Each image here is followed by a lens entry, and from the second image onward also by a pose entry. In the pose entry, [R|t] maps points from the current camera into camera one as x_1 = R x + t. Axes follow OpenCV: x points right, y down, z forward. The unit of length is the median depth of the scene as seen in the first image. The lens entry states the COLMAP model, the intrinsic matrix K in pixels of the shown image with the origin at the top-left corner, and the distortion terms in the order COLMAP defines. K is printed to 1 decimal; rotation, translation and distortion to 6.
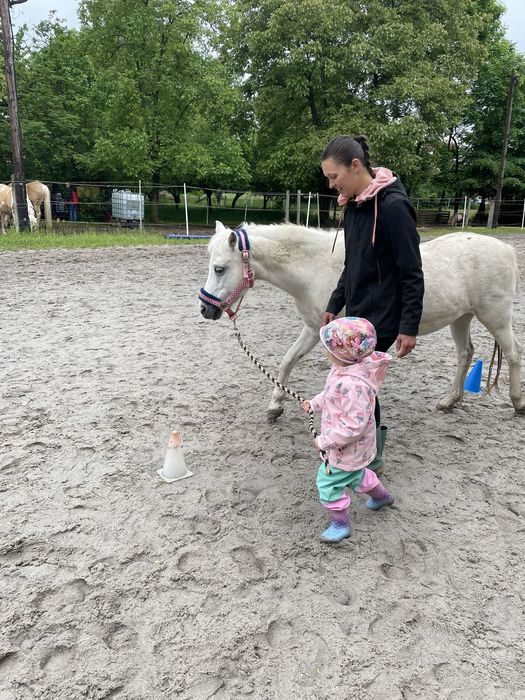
lens RADIAL K [[527.8, 0, 261.7], [0, 527.8, 348.4], [0, 0, 1]] dist [0.084469, -0.113947]
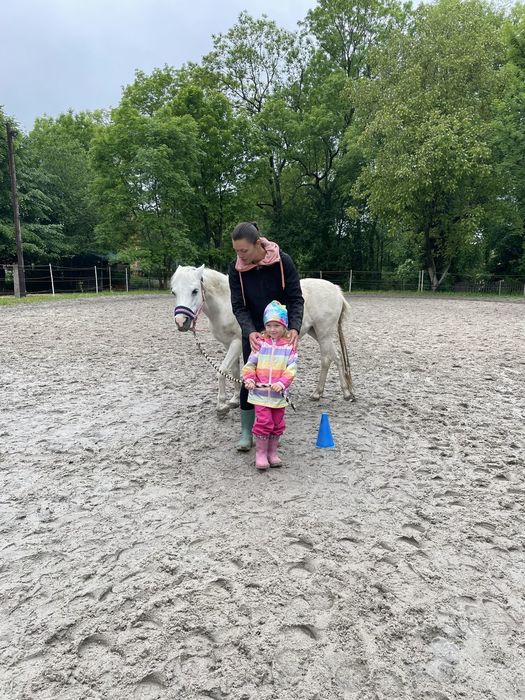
lens RADIAL K [[527.8, 0, 268.5], [0, 527.8, 353.2], [0, 0, 1]] dist [0.084469, -0.113947]
pose [[0.664819, -0.135816, 0.734554, 0.071531], [0.217816, 0.975847, -0.016708, -0.052014], [-0.714543, 0.171105, 0.678345, 0.218916]]
